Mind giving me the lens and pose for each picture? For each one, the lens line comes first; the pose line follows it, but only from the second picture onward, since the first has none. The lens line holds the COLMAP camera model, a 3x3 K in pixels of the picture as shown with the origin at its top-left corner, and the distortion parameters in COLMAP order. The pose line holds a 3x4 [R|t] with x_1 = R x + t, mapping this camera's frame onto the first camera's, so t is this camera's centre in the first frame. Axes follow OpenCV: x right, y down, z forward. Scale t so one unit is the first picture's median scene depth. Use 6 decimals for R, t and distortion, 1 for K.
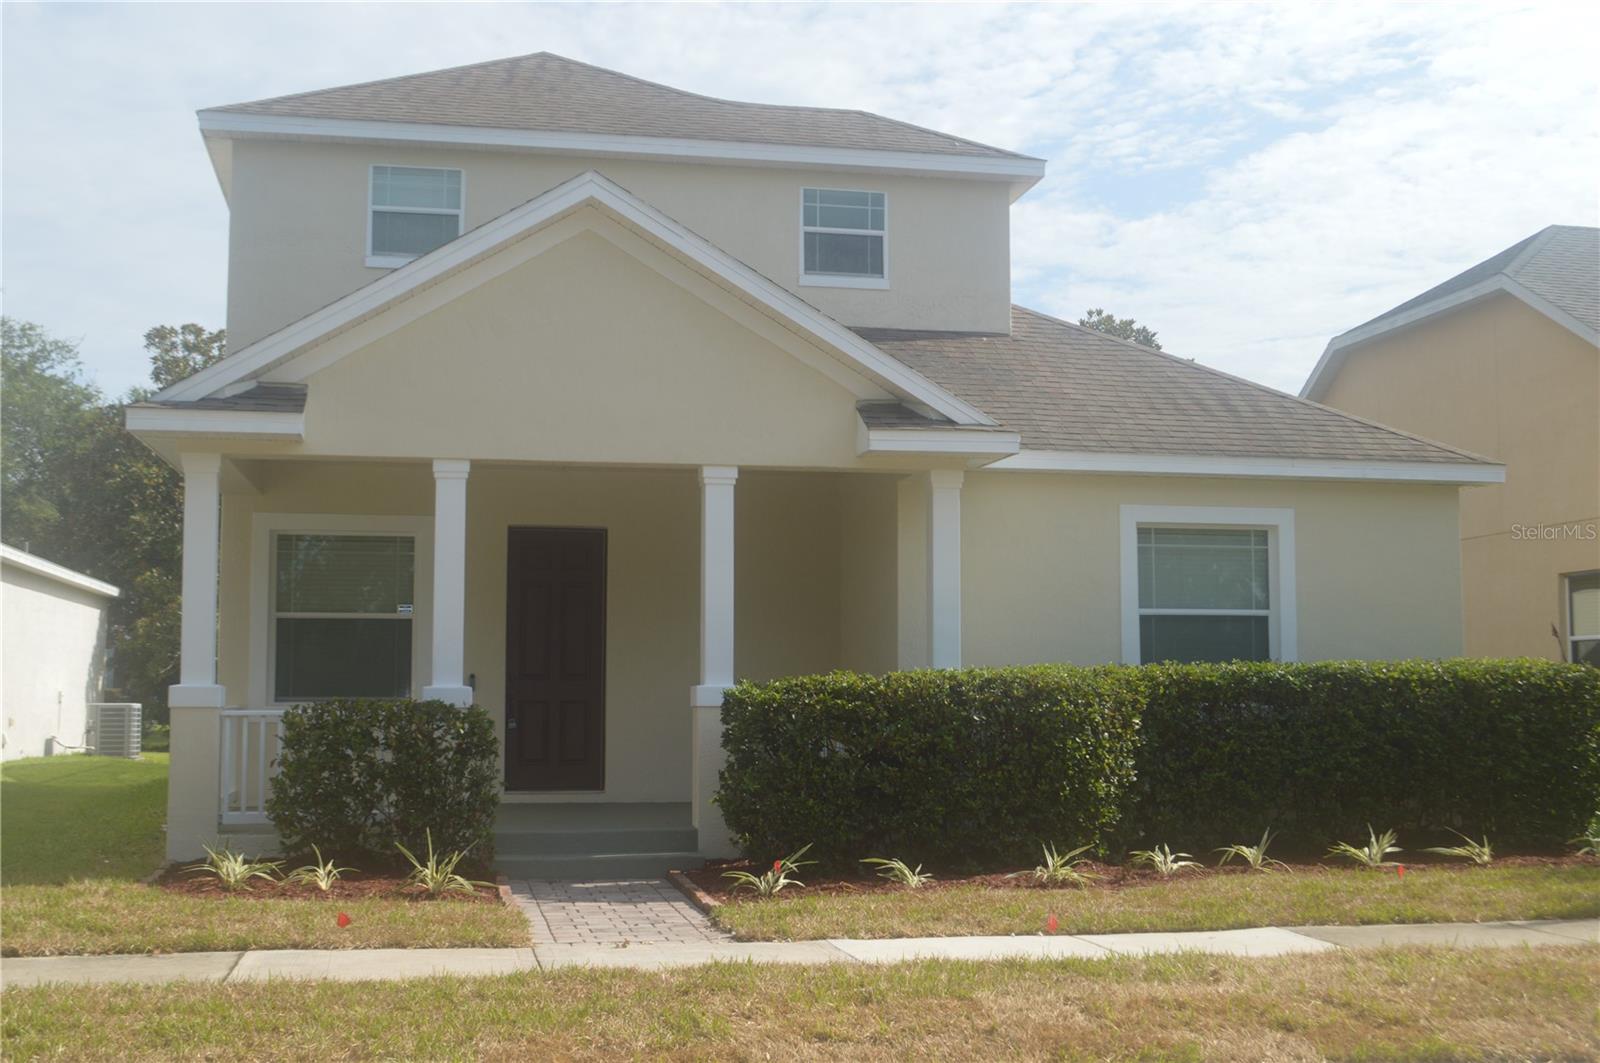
lens RADIAL K [[1914.3, 0, 798.8], [0, 1914.3, 530.9], [0, 0, 1]] dist [-0.001448, -0.008914]
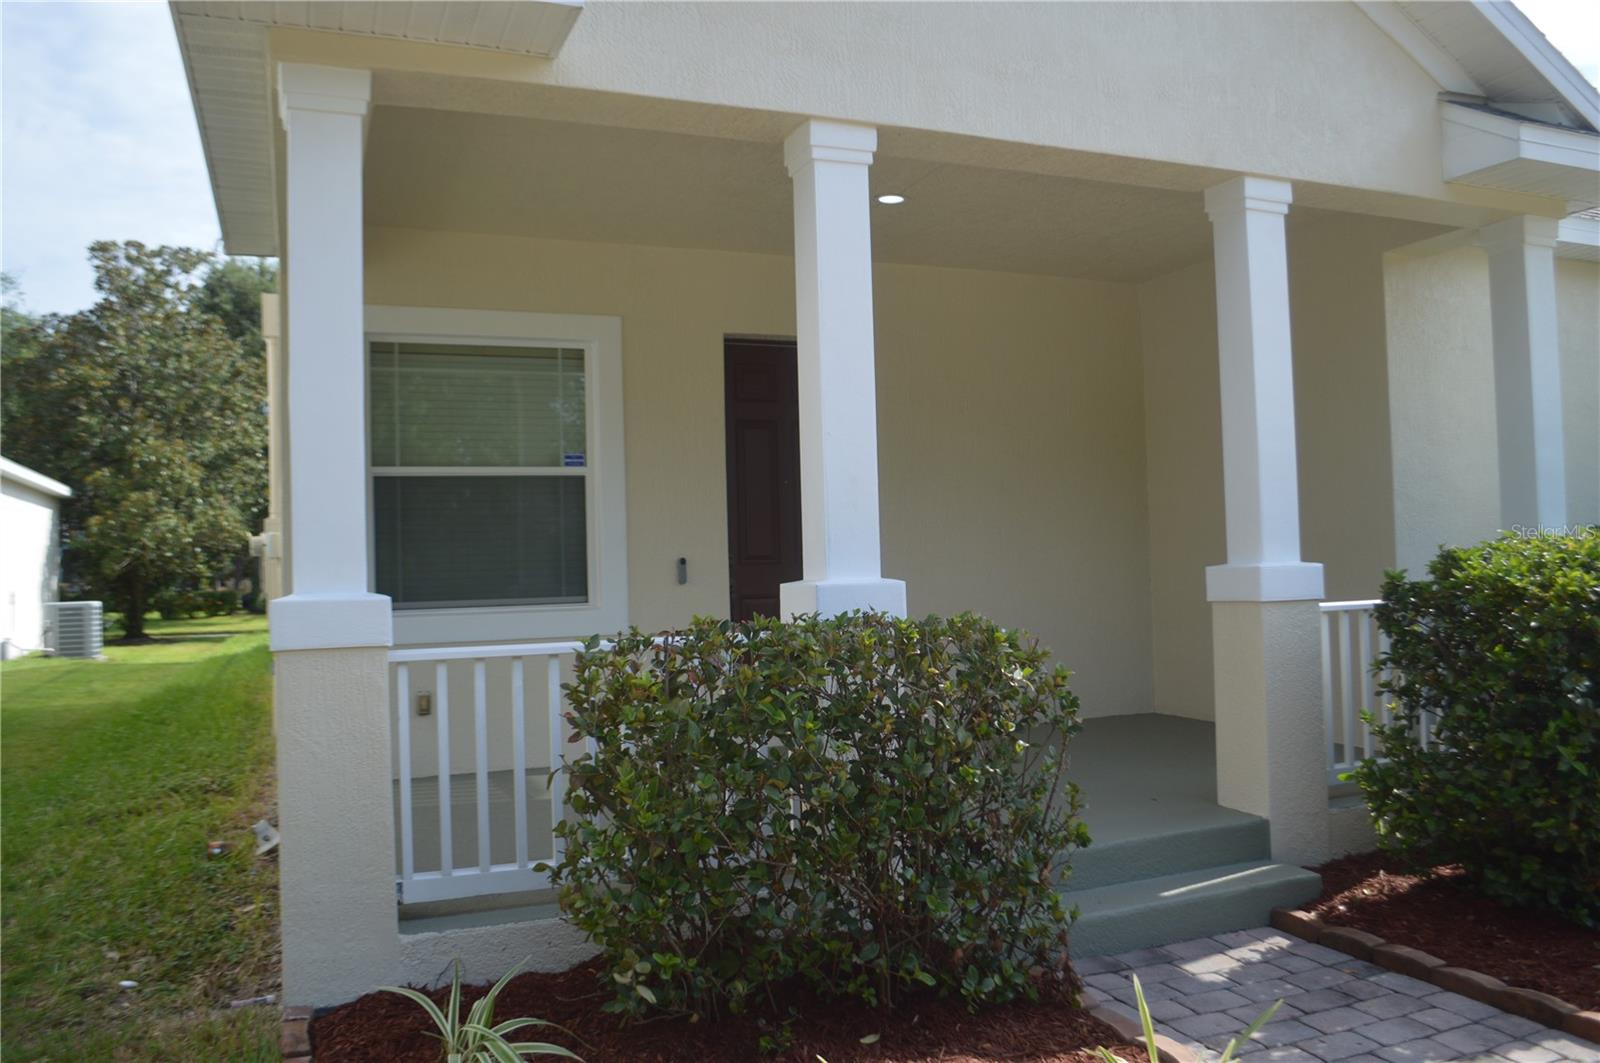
lens RADIAL K [[1270.1, 0, 829.7], [0, 1270.1, 527.2], [0, 0, 1]] dist [-0.082099, 0.008230]
pose [[0.975803, -0.021535, 0.217590, -0.116173], [0.010148, 0.998526, 0.053317, 0.022368], [-0.218417, -0.049819, 0.974583, 0.305028]]
